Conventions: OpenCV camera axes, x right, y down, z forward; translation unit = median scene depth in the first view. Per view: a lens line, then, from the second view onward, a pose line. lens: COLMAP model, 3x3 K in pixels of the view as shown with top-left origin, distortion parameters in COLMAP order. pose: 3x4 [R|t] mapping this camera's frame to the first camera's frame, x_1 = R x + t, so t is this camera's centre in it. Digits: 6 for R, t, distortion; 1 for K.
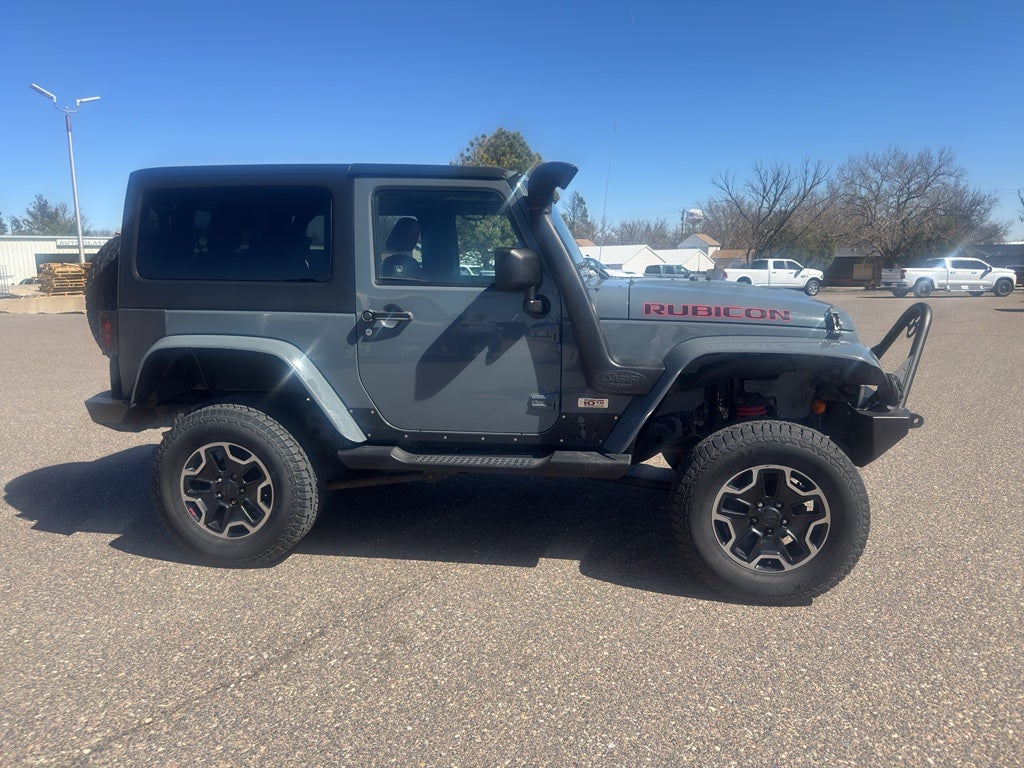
lens RADIAL K [[769.8, 0, 520.3], [0, 769.8, 359.9], [0, 0, 1]] dist [0.109941, -0.232568]
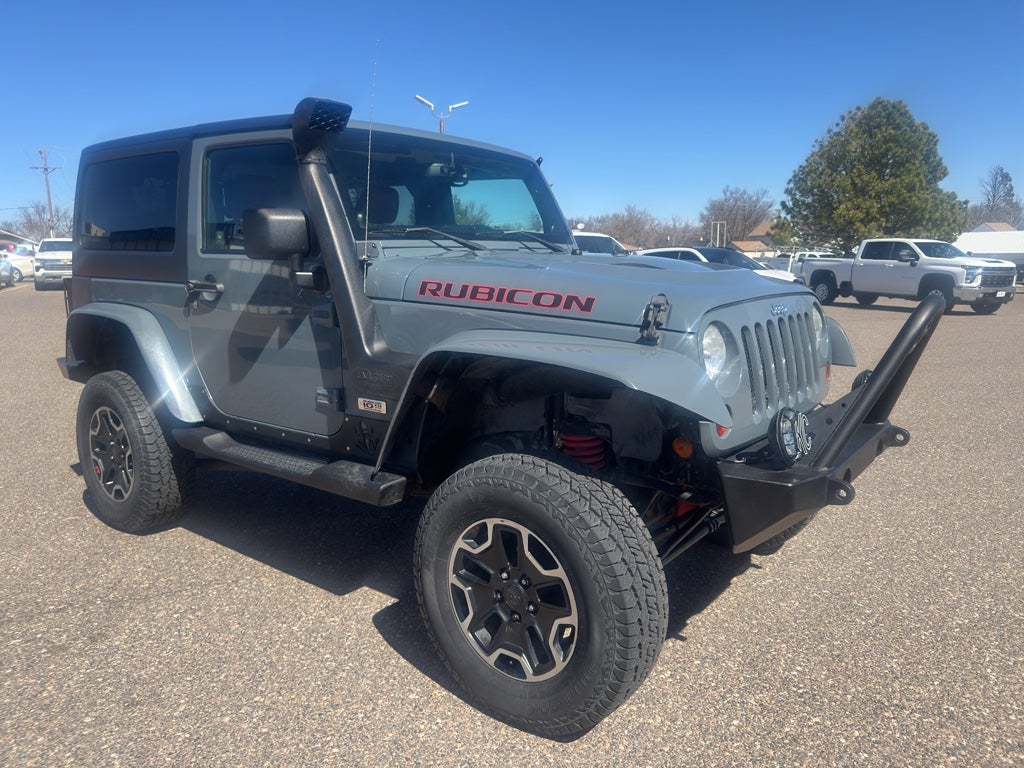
lens RADIAL K [[779.1, 0, 513.0], [0, 779.1, 339.4], [0, 0, 1]] dist [0.002409, -0.006116]
pose [[0.863714, 0.059786, -0.500424, 0.624916], [-0.067063, 0.997743, 0.003451, -0.024482], [0.499501, 0.030579, 0.865774, 0.385571]]
